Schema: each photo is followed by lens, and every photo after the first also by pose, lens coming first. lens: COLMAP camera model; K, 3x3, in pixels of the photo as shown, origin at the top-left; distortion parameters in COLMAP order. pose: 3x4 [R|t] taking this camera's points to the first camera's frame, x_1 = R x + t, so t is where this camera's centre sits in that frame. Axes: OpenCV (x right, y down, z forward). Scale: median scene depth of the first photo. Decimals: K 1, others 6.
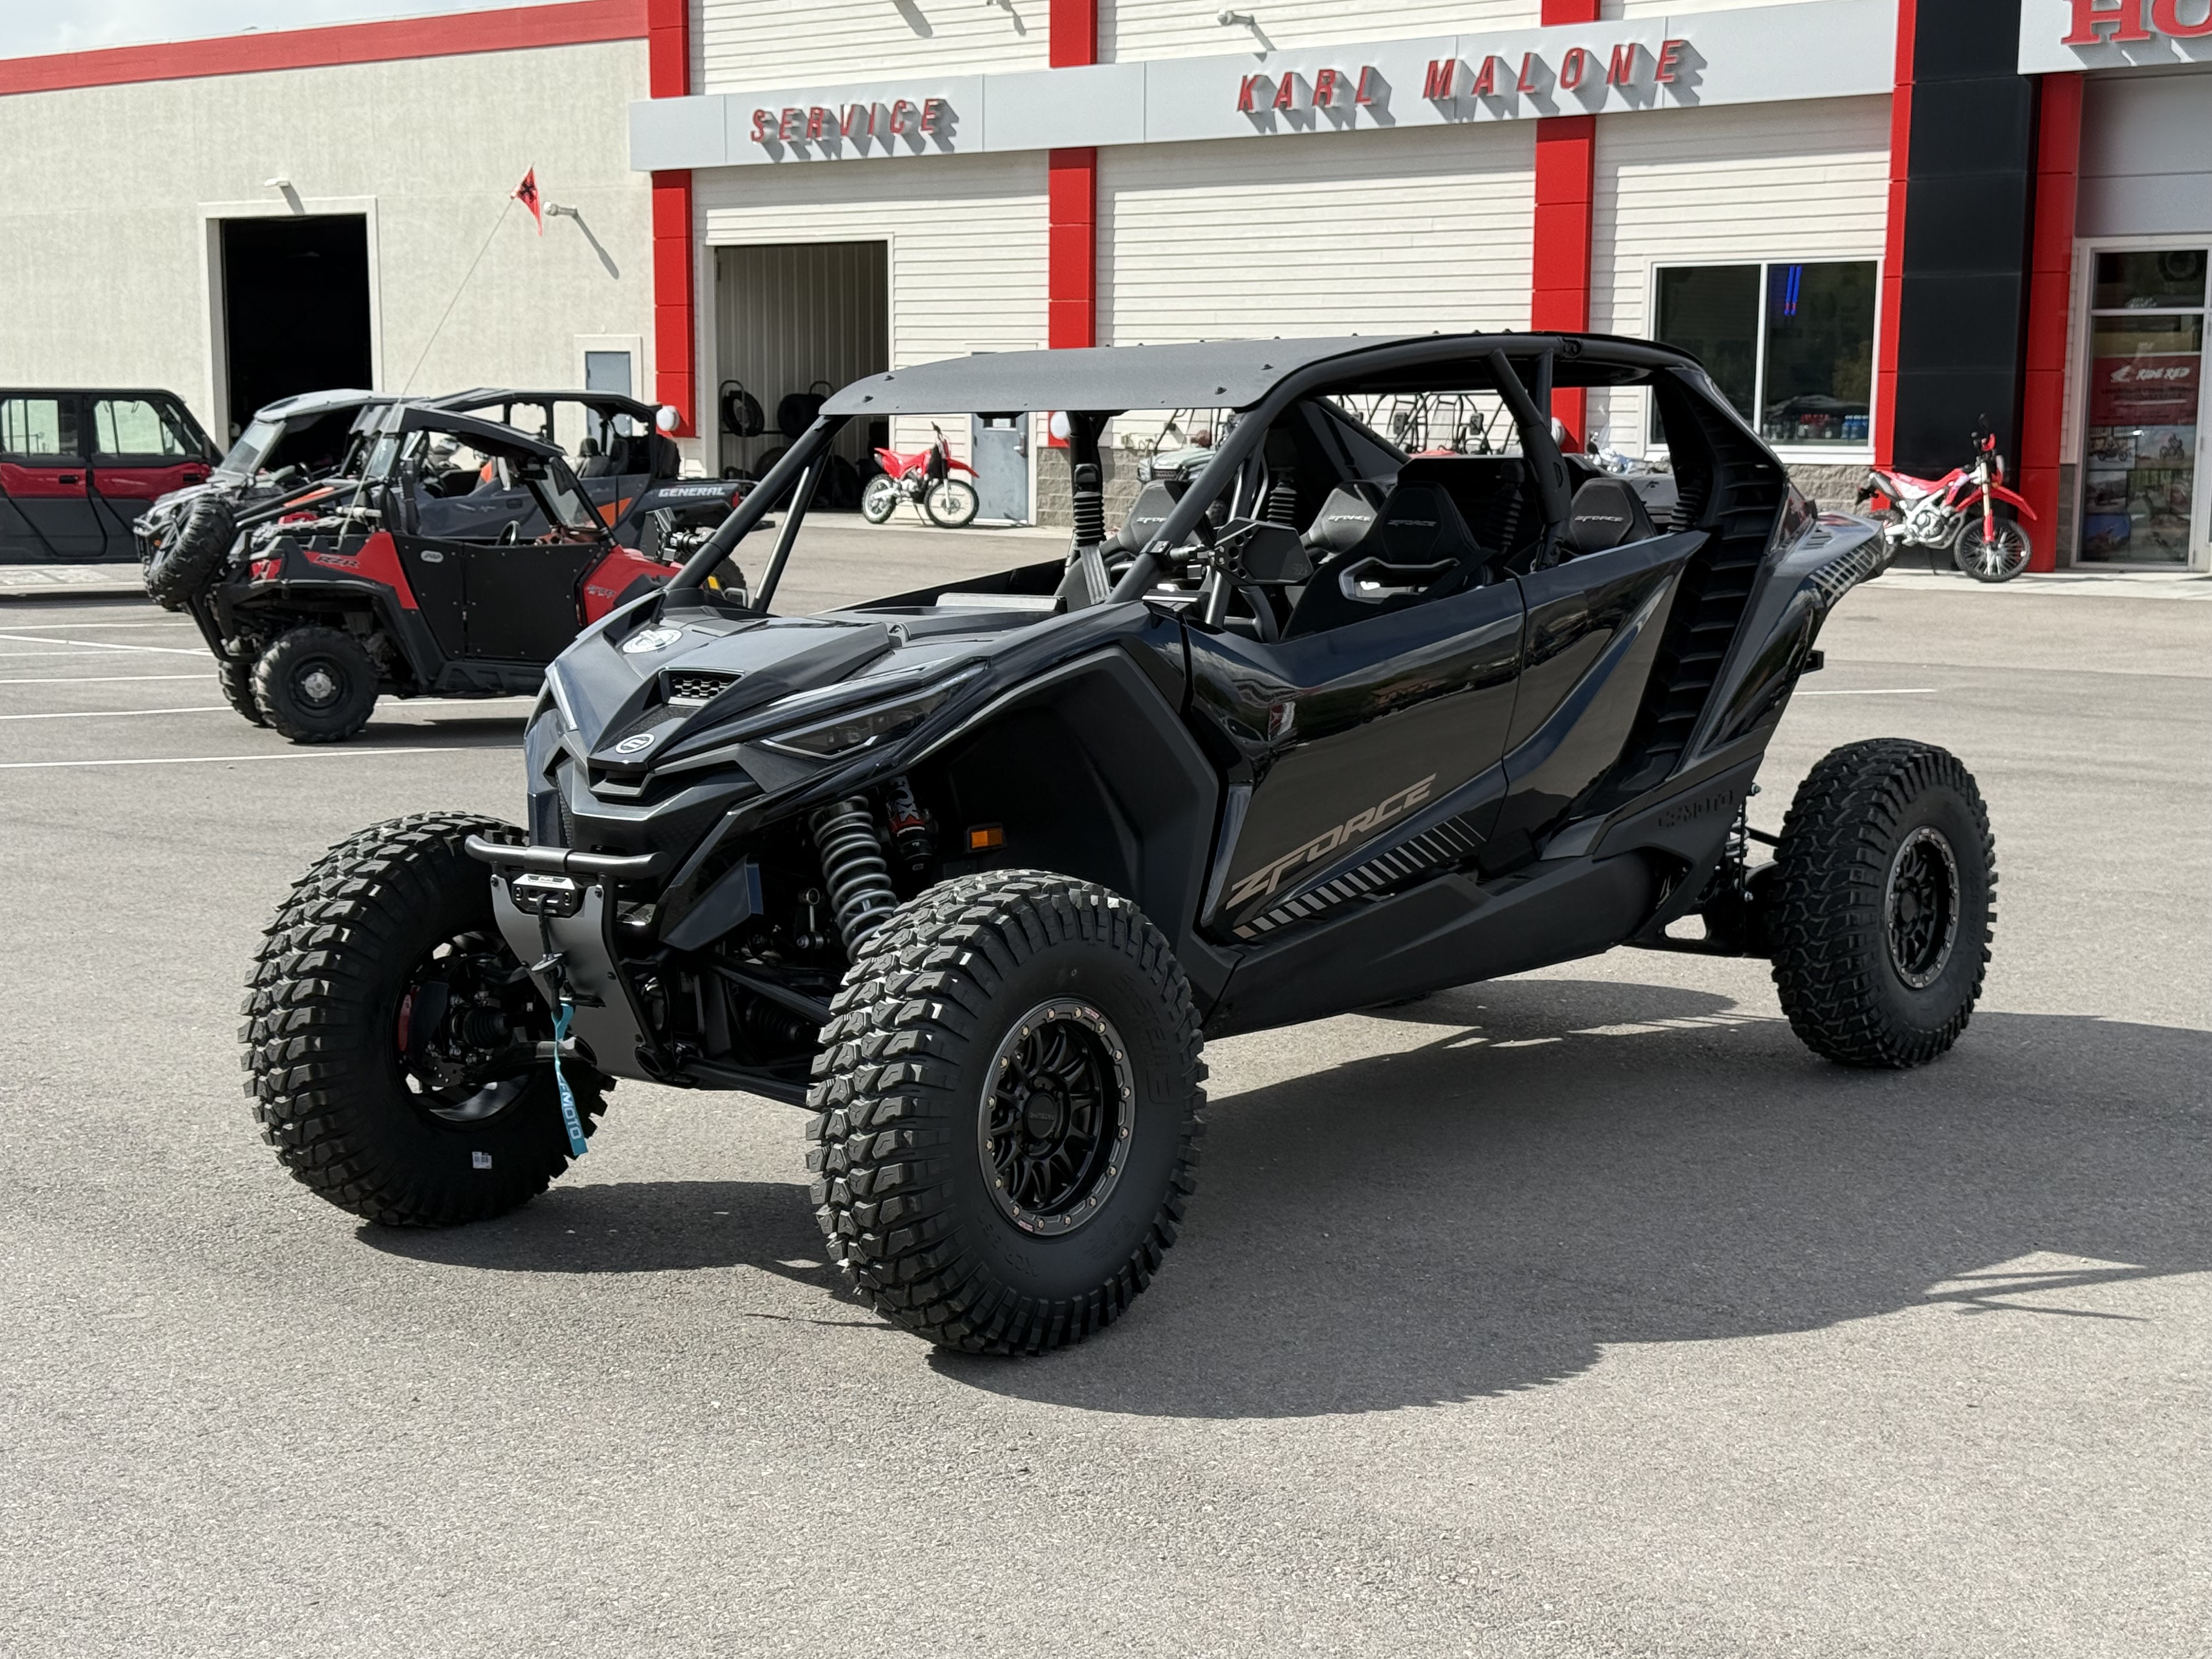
lens RADIAL K [[3158.9, 0, 1106.0], [0, 3158.9, 829.5], [0, 0, 1]] dist [0.142555, -0.059864]
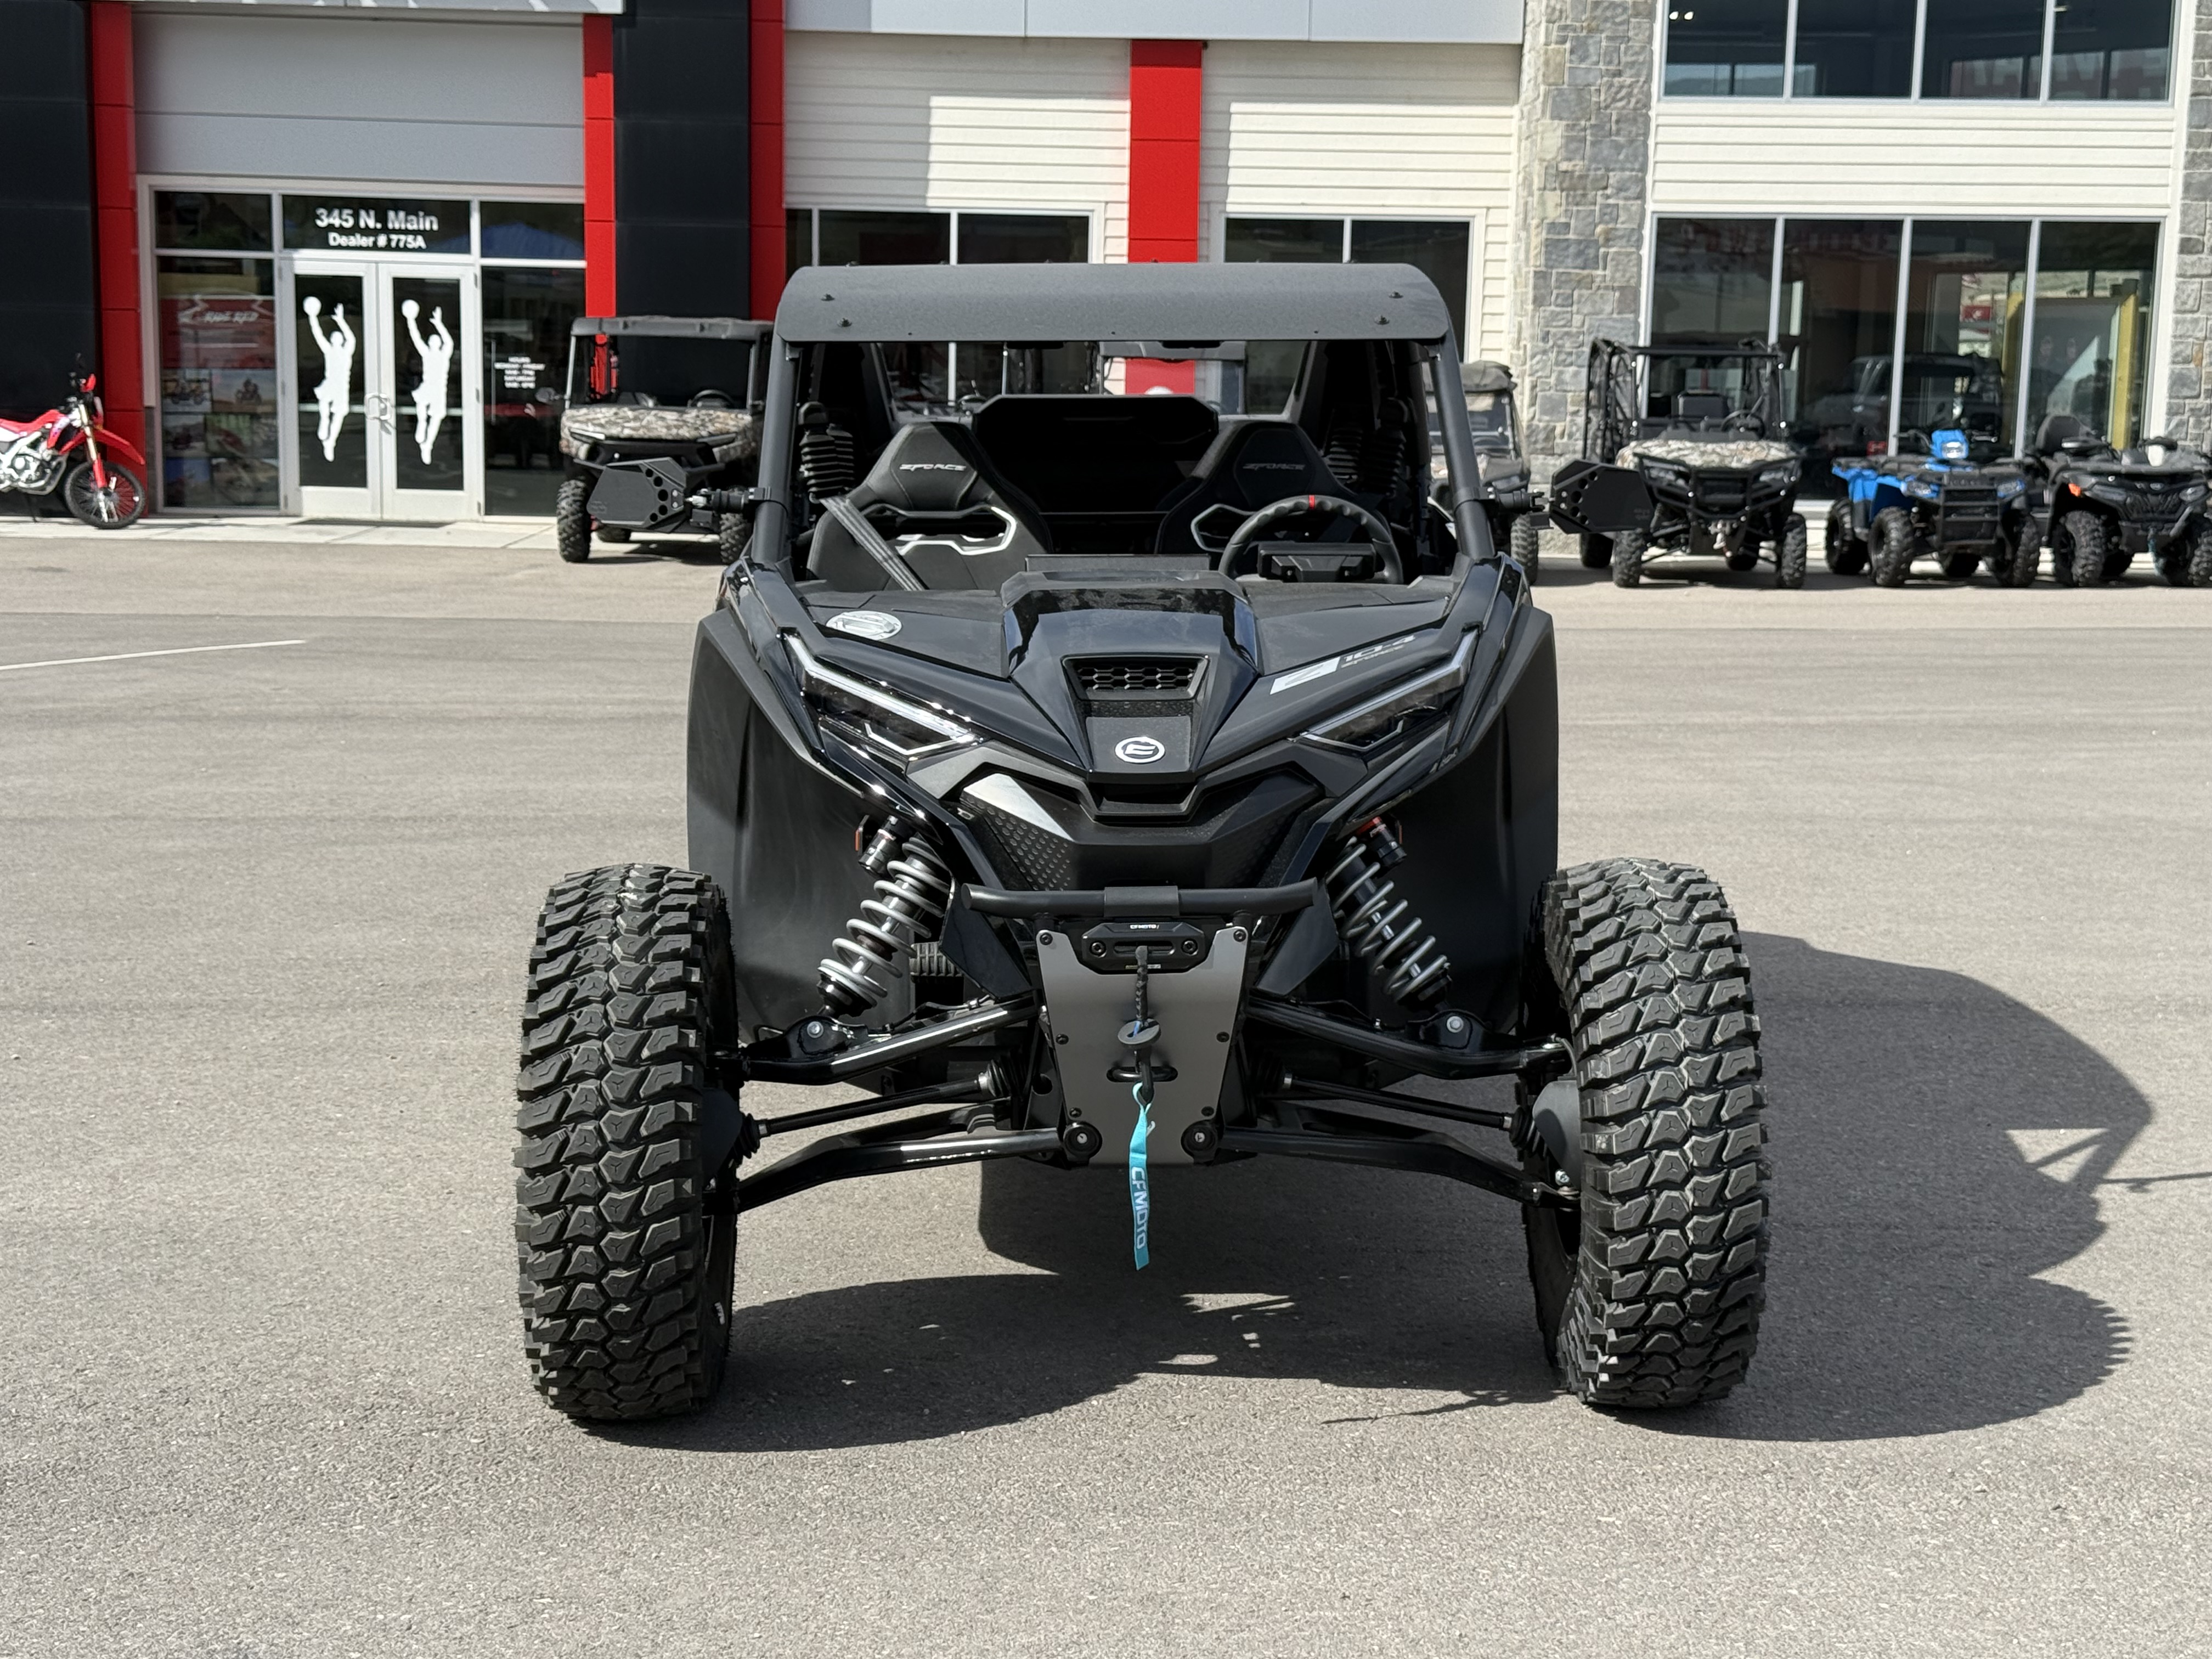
lens RADIAL K [[3158.9, 0, 1106.0], [0, 3158.9, 829.5], [0, 0, 1]] dist [0.142555, -0.059864]
pose [[0.768742, -0.086992, 0.633615, -0.111820], [0.075876, 0.996115, 0.044705, -0.007468], [-0.635042, 0.013709, 0.772356, 0.064116]]
